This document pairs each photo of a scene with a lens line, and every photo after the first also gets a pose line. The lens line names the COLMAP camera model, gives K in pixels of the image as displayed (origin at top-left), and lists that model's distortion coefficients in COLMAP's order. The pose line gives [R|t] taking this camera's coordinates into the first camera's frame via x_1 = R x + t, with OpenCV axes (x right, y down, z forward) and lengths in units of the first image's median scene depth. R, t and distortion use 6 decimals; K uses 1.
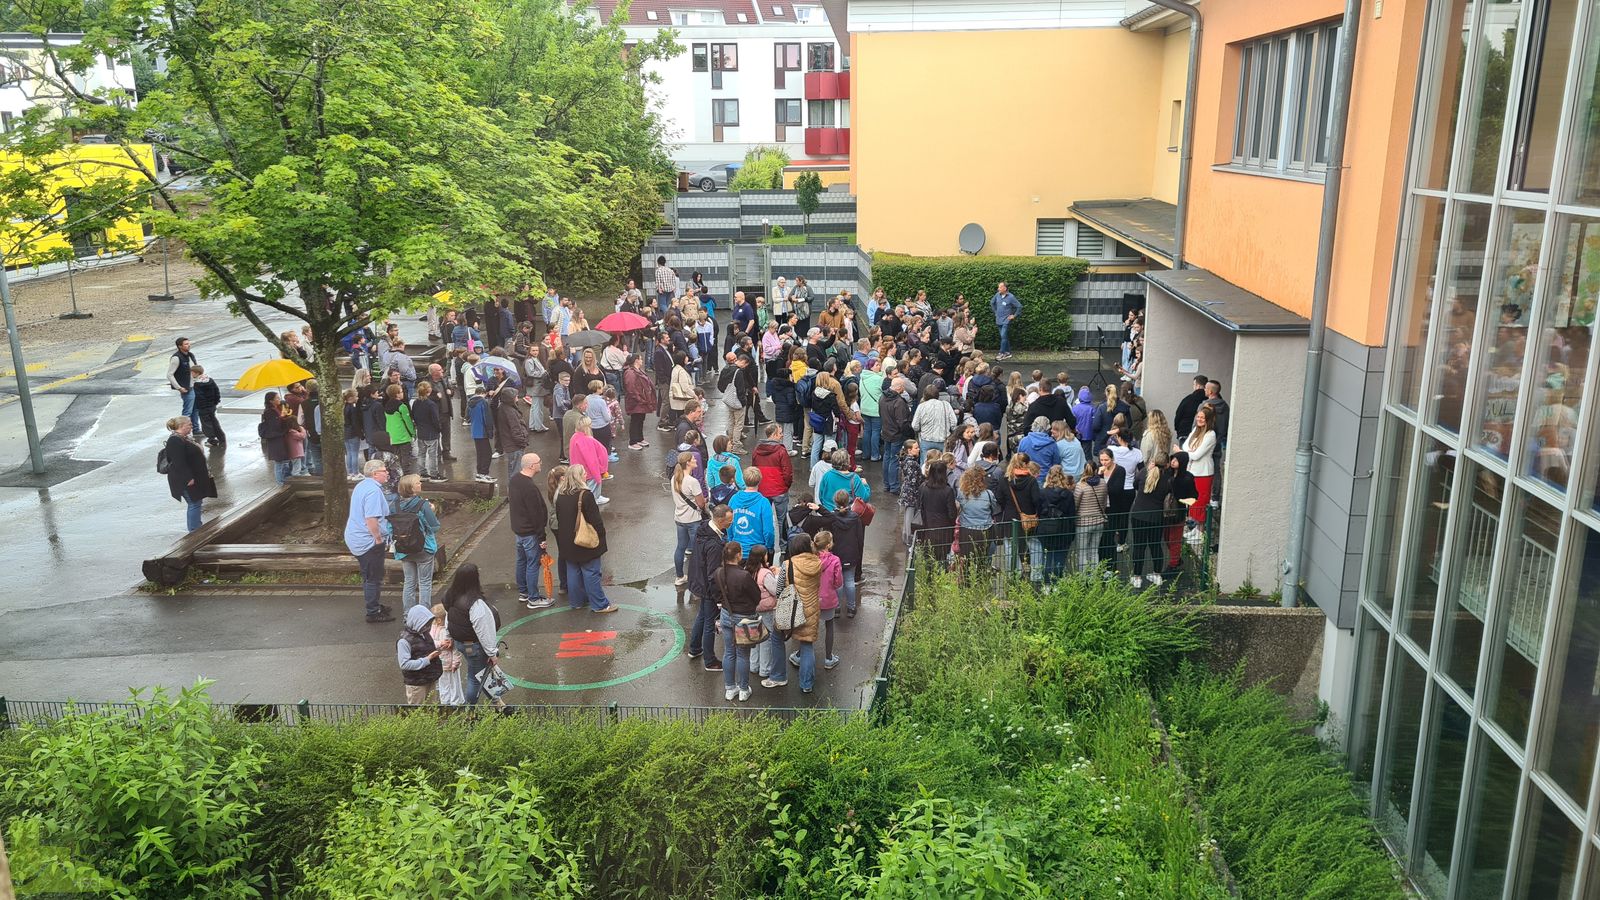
lens RADIAL K [[1197.5, 0, 805.7], [0, 1197.5, 449.1], [0, 0, 1]] dist [0.053593, -0.058669]
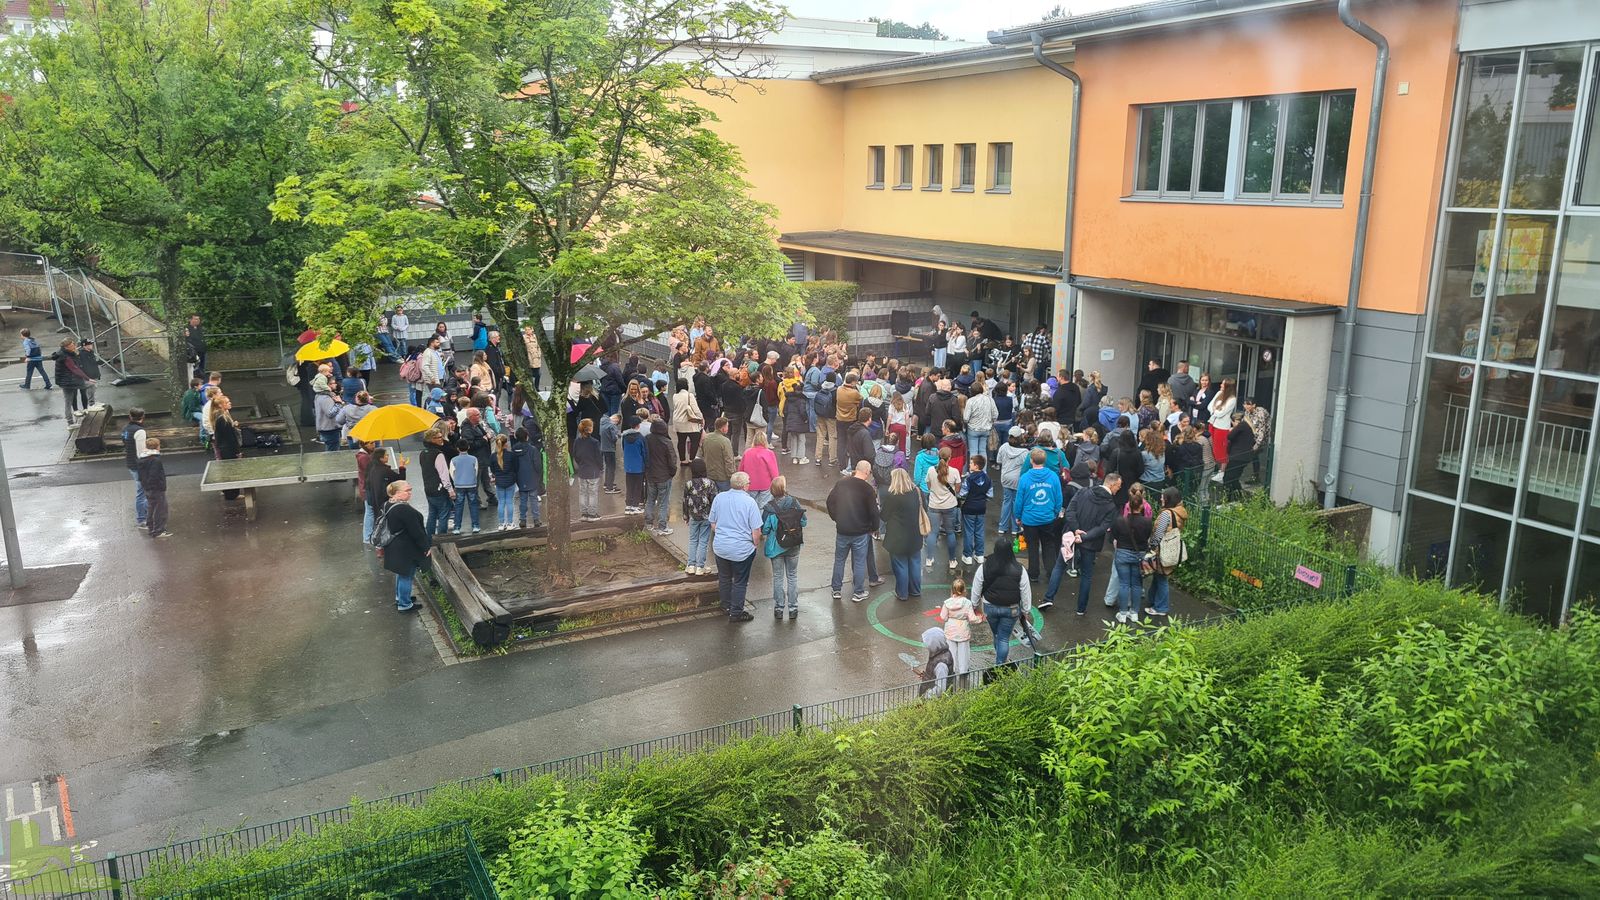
lens RADIAL K [[1202.1, 0, 816.6], [0, 1202.1, 453.1], [0, 0, 1]] dist [0.054004, -0.058975]
pose [[0.871034, -0.109212, 0.478928, -0.737605], [0.122141, 0.992504, 0.004186, -0.010867], [-0.475795, 0.054851, 0.877844, 0.037942]]
